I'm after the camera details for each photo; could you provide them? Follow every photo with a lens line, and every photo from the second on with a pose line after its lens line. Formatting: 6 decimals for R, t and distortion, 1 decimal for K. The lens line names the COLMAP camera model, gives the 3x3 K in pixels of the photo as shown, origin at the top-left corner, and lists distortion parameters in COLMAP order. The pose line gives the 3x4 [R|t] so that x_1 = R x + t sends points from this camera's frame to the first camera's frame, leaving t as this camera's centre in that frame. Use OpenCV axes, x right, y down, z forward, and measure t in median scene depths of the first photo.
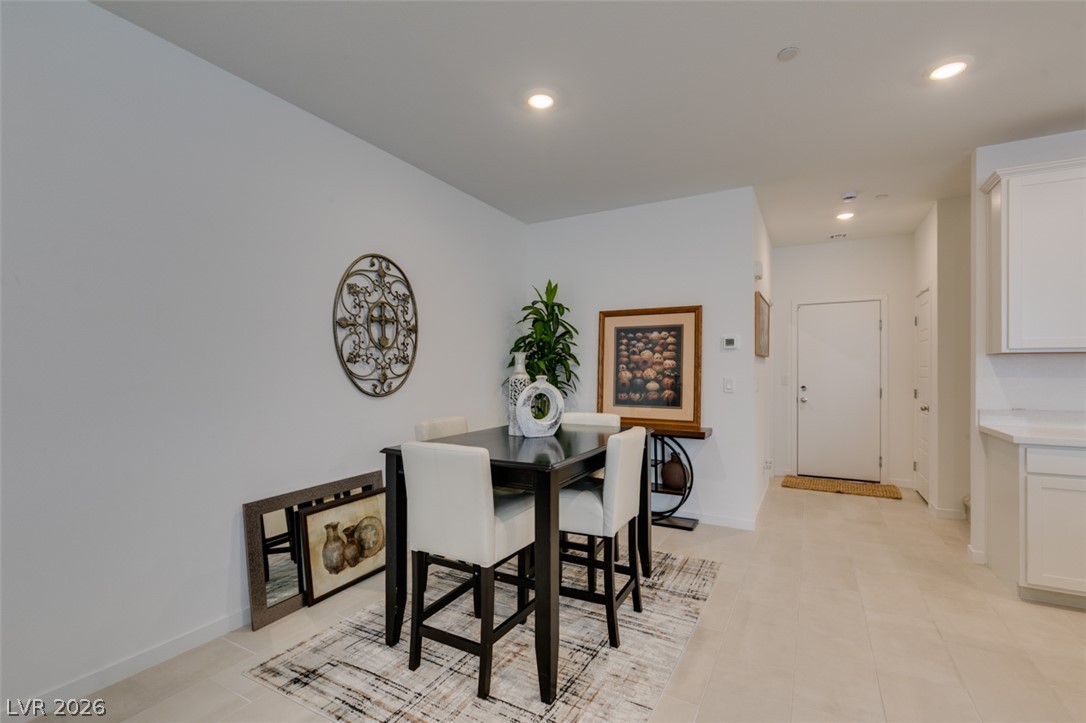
lens RADIAL K [[485.7, 0, 544.2], [0, 485.7, 371.4], [0, 0, 1]] dist [-0.000523, -0.000051]
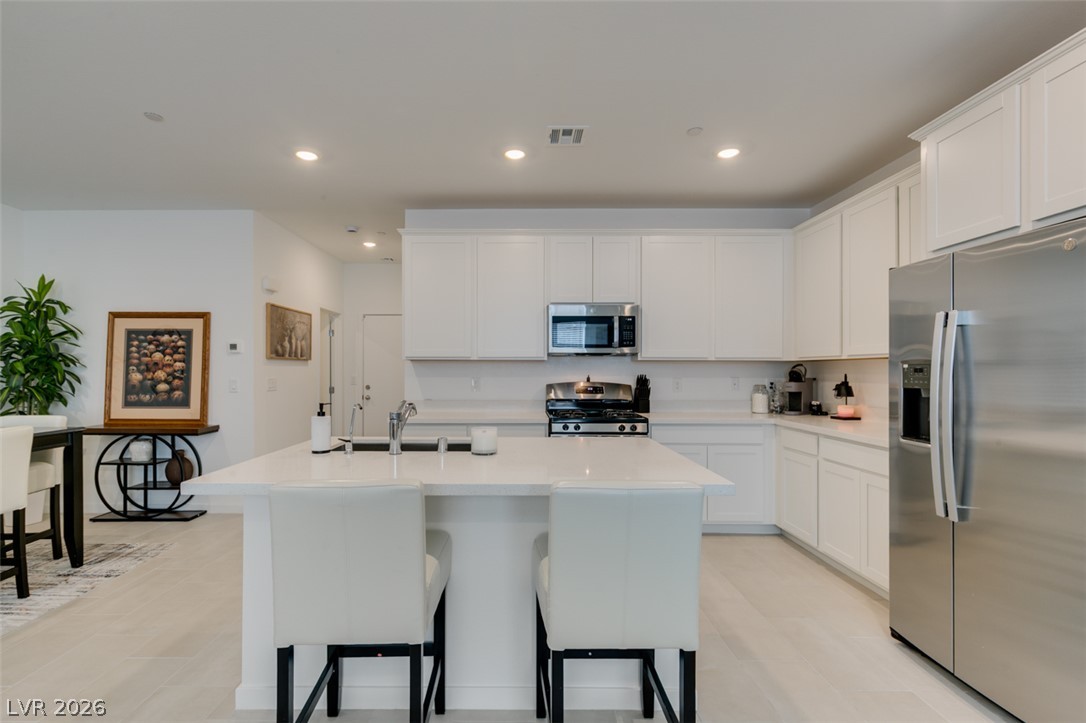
lens RADIAL K [[502.1, 0, 520.2], [0, 502.1, 370.9], [0, 0, 1]] dist [0.001710, -0.002182]
pose [[0.877307, 0.000394, 0.479930, 0.385988], [0.001053, 0.999996, -0.002746, -0.000969], [-0.479929, 0.002915, 0.877303, -0.307229]]
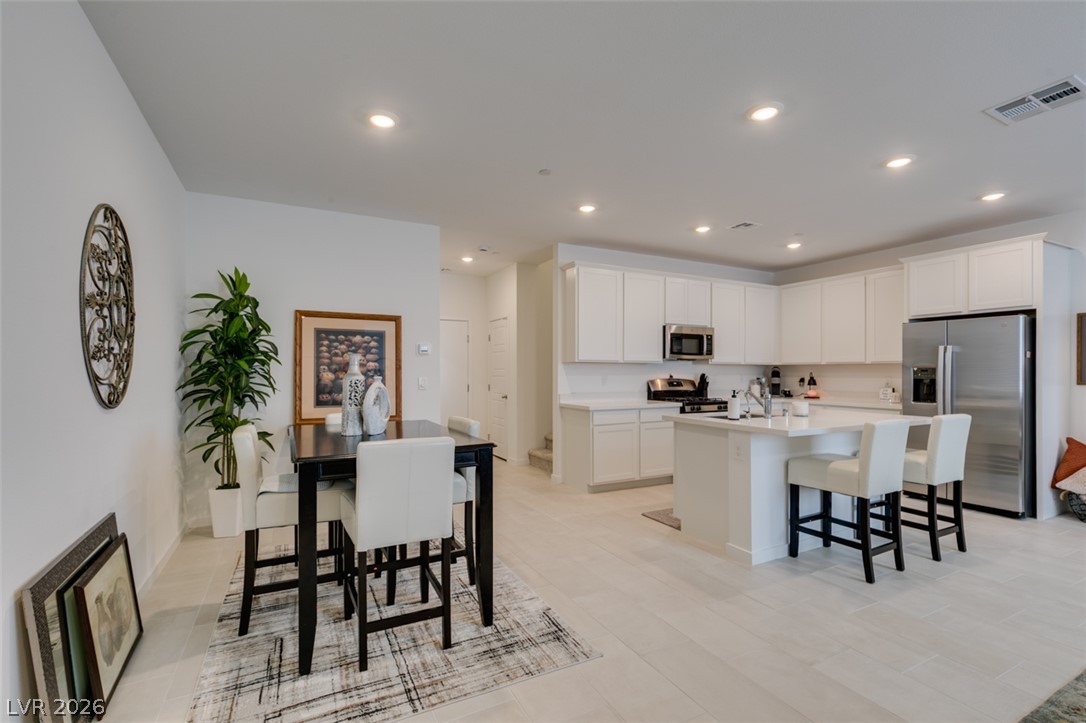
lens RADIAL K [[485.7, 0, 541.2], [0, 485.7, 372.3], [0, 0, 1]] dist [-0.000523, -0.000051]
pose [[0.556229, -0.000959, 0.831028, -0.449034], [0.001495, 0.999999, 0.000154, 0.000166], [-0.831027, 0.001157, 0.556230, 0.069563]]
